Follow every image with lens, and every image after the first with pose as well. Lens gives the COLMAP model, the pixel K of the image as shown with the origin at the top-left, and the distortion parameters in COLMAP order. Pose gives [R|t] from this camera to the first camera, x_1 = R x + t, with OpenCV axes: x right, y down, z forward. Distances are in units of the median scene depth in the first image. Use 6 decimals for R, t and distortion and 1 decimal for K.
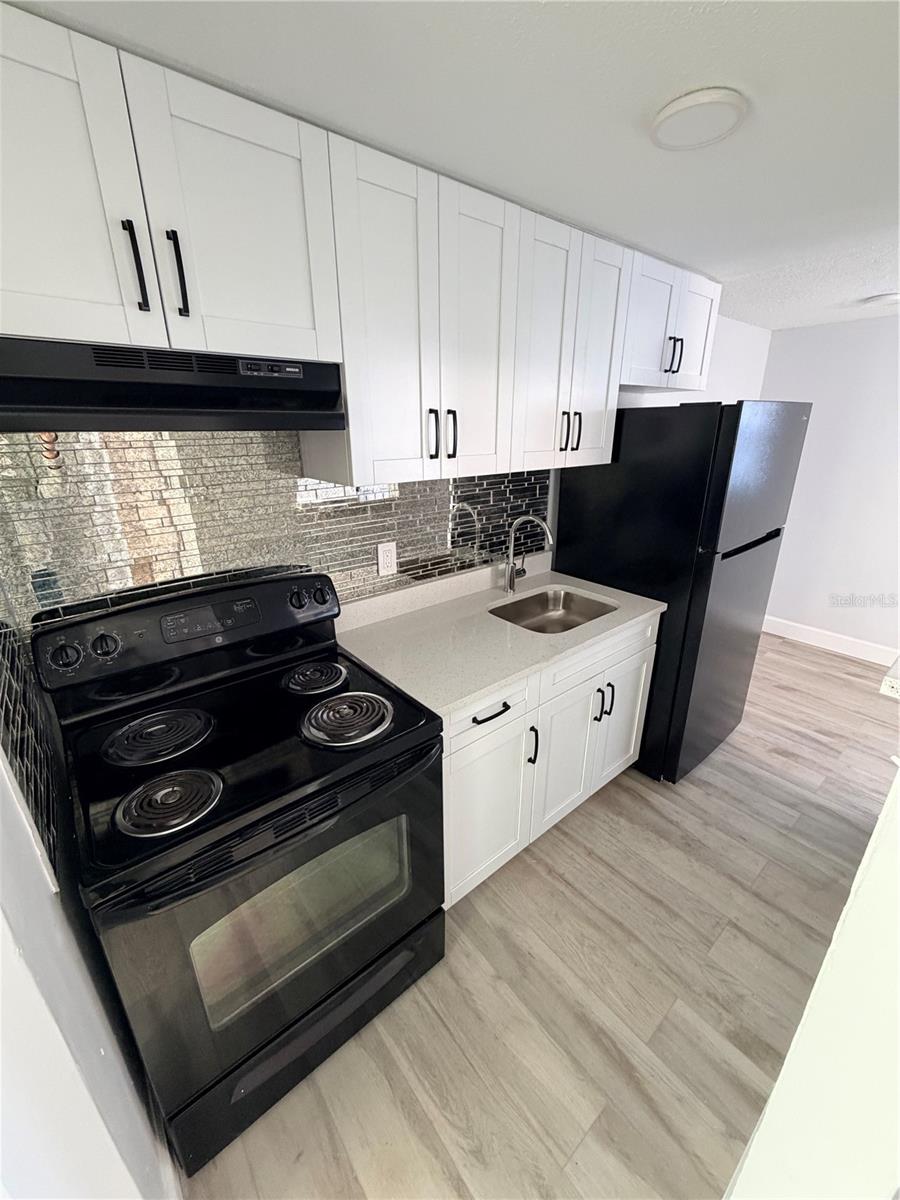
lens RADIAL K [[478.7, 0, 449.0], [0, 478.7, 593.7], [0, 0, 1]] dist [-0.000516, 0.000132]
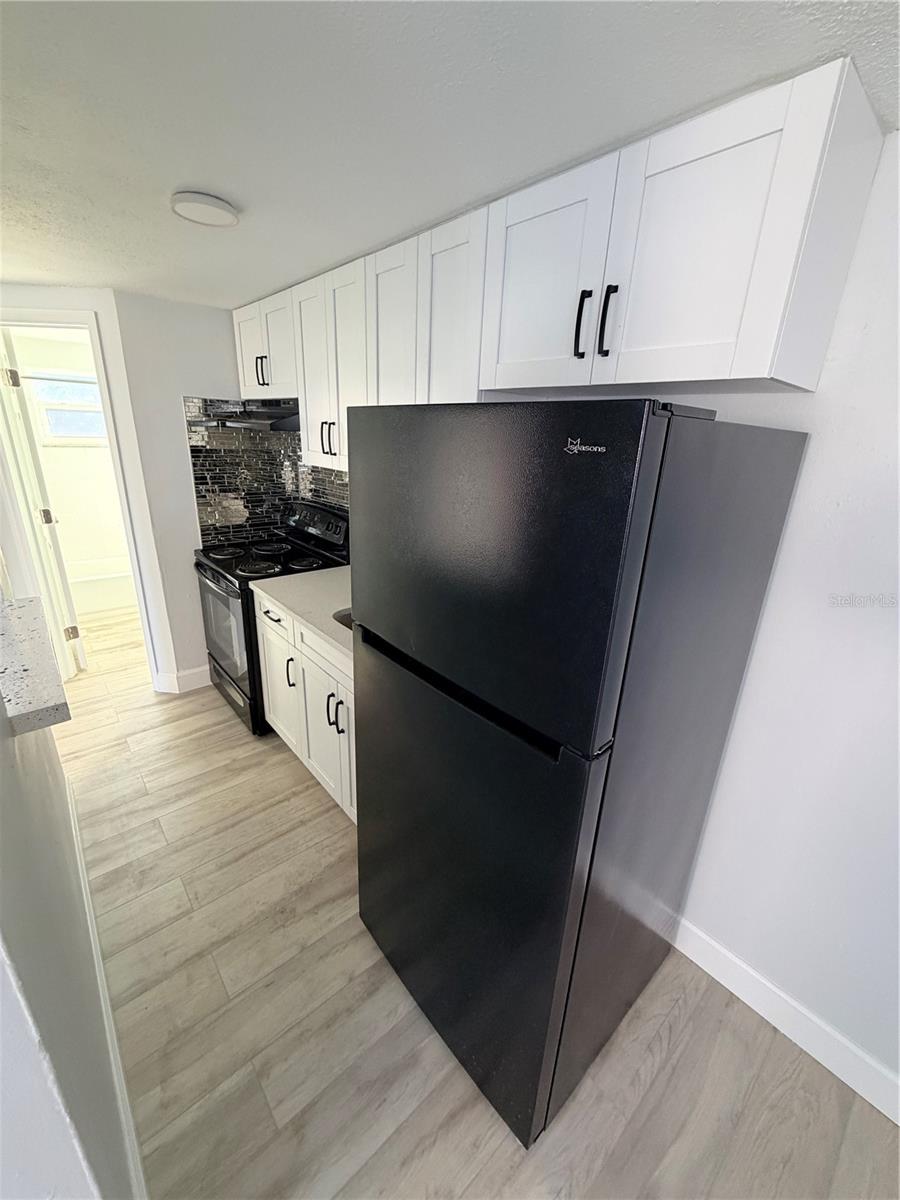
lens RADIAL K [[478.7, 0, 450.4], [0, 478.7, 600.5], [0, 0, 1]] dist [-0.000516, 0.000132]
pose [[0.028724, 0.337732, -0.940804, 1.339544], [-0.388761, 0.870867, 0.300757, -0.414282], [0.920891, 0.357109, 0.156312, 1.108485]]
